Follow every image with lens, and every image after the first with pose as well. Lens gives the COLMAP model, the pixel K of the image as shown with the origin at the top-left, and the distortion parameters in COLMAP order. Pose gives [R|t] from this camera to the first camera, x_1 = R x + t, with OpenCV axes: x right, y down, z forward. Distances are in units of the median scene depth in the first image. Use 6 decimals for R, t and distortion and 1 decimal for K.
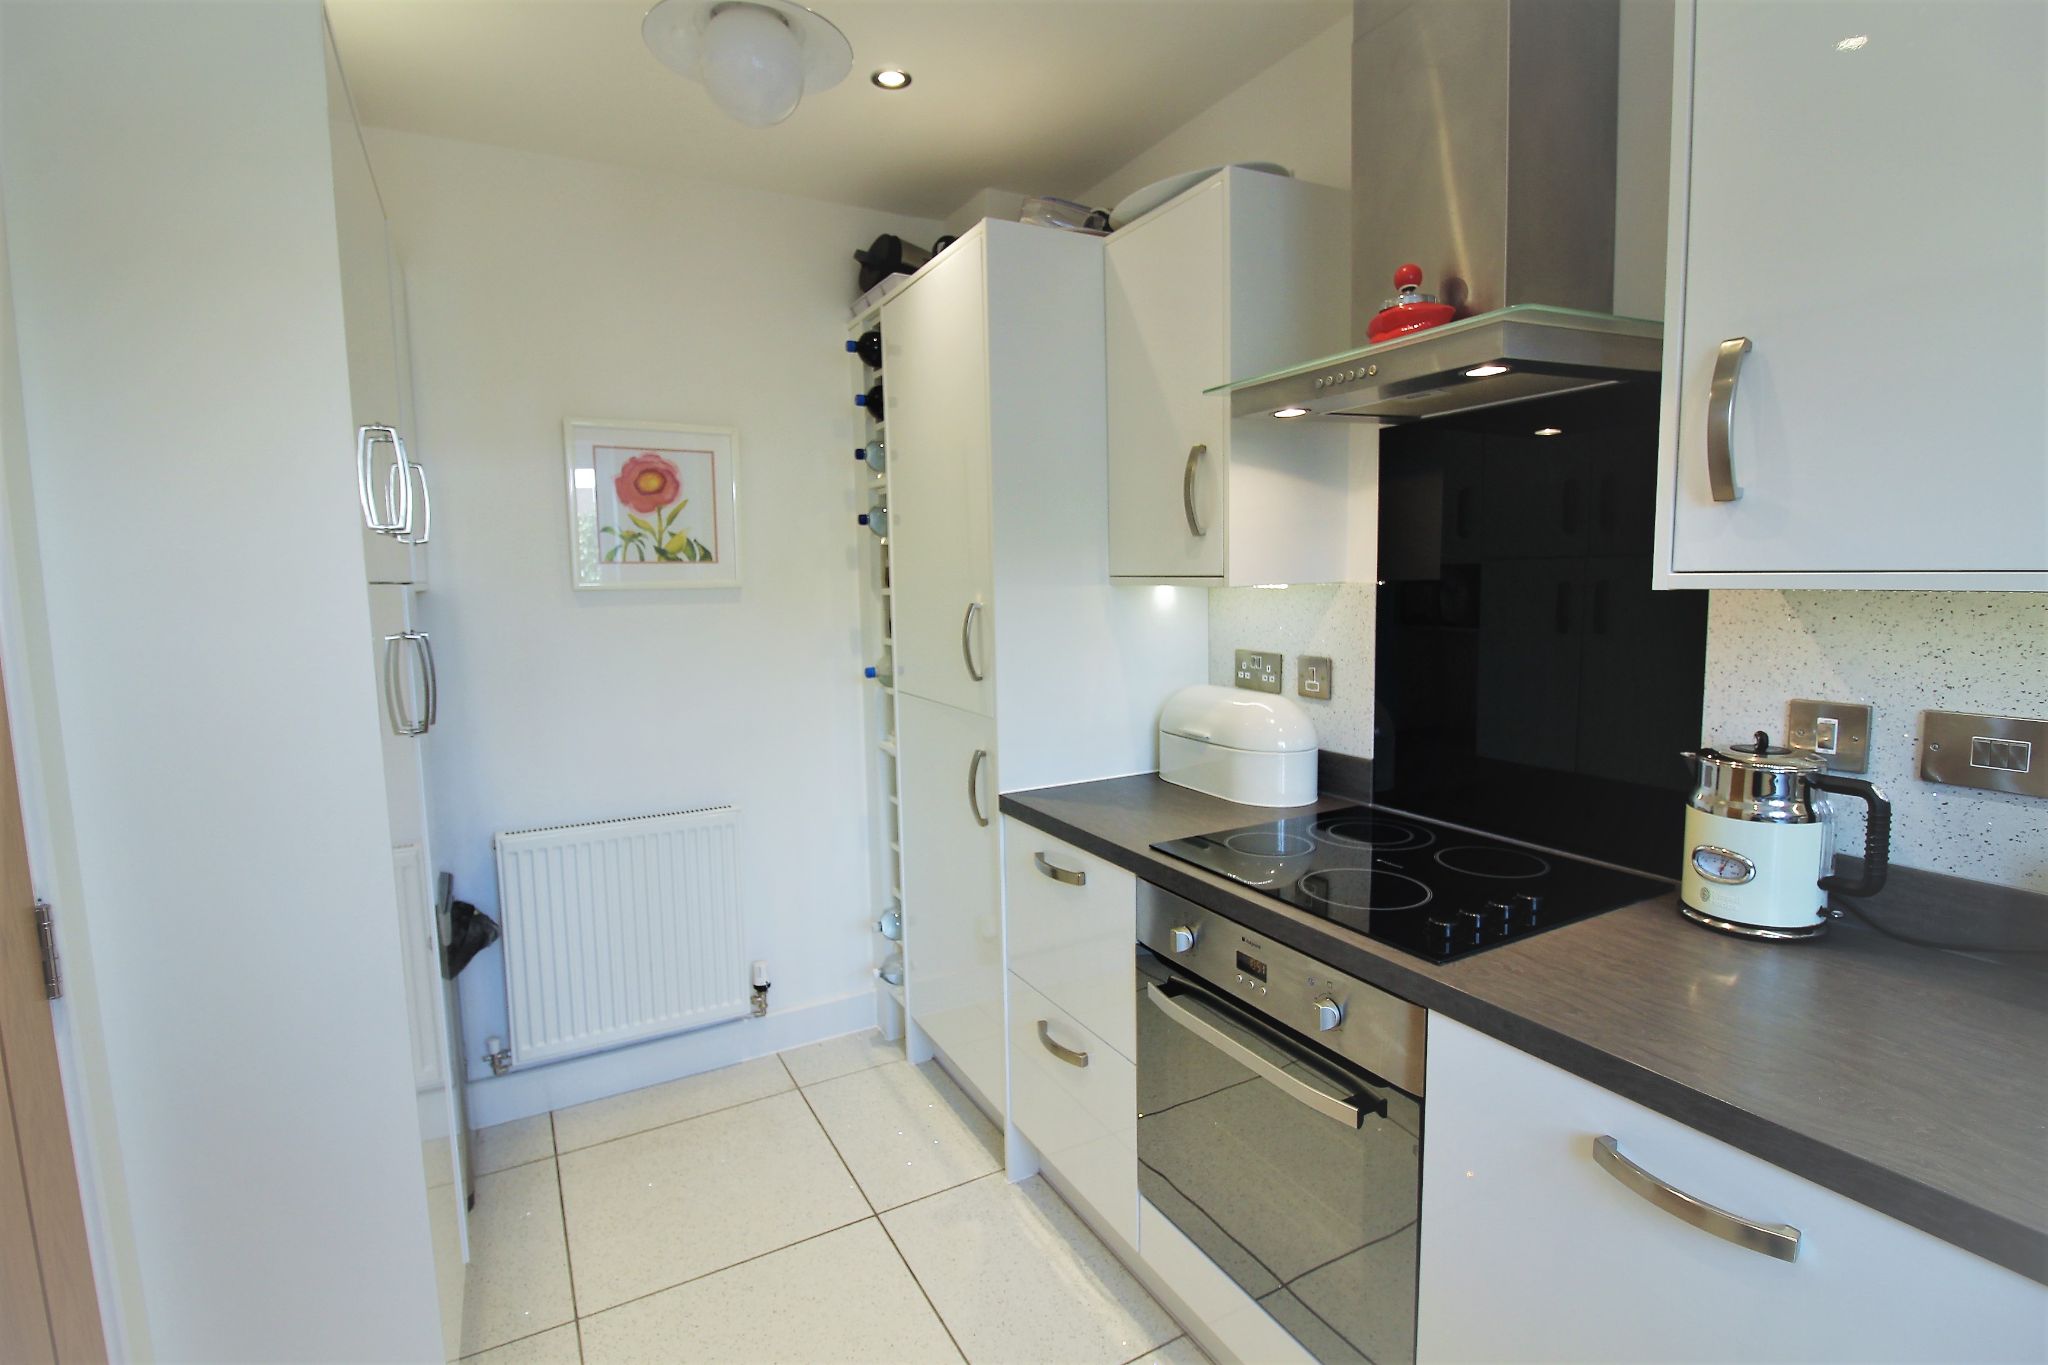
lens RADIAL K [[960.2, 0, 1024.0], [0, 960.2, 682.5], [0, 0, 1]] dist [-0.002977, -0.000973]
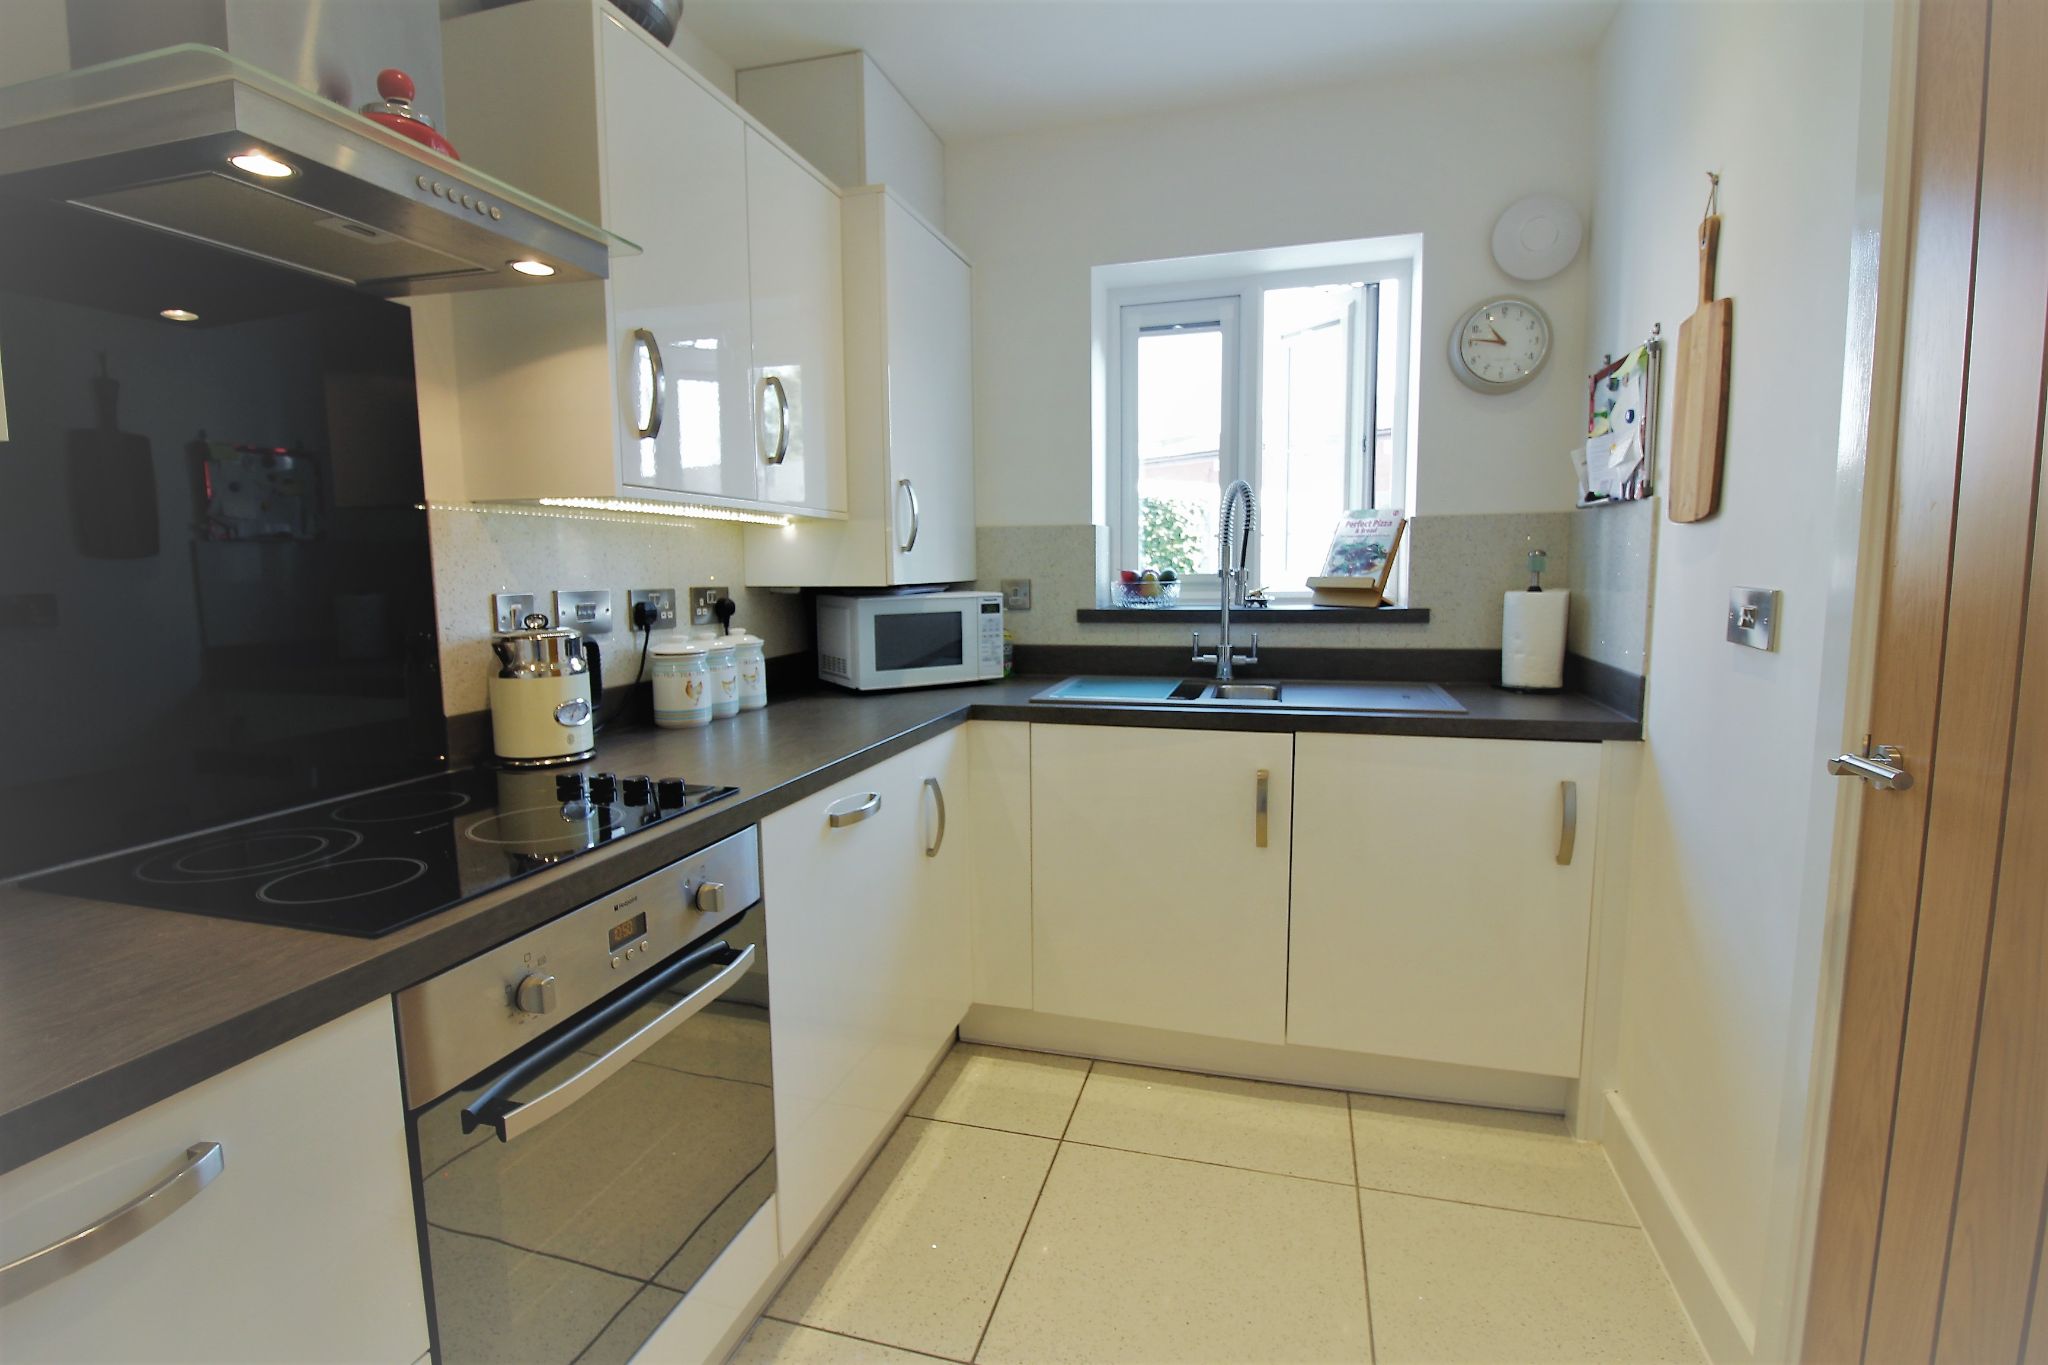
lens RADIAL K [[960.2, 0, 1024.0], [0, 960.2, 682.5], [0, 0, 1]] dist [-0.002977, -0.000973]
pose [[-0.721915, -0.049728, 0.690193, -0.546759], [0.104991, 0.977996, 0.180280, -0.020991], [-0.683971, 0.202611, -0.700808, 1.278002]]
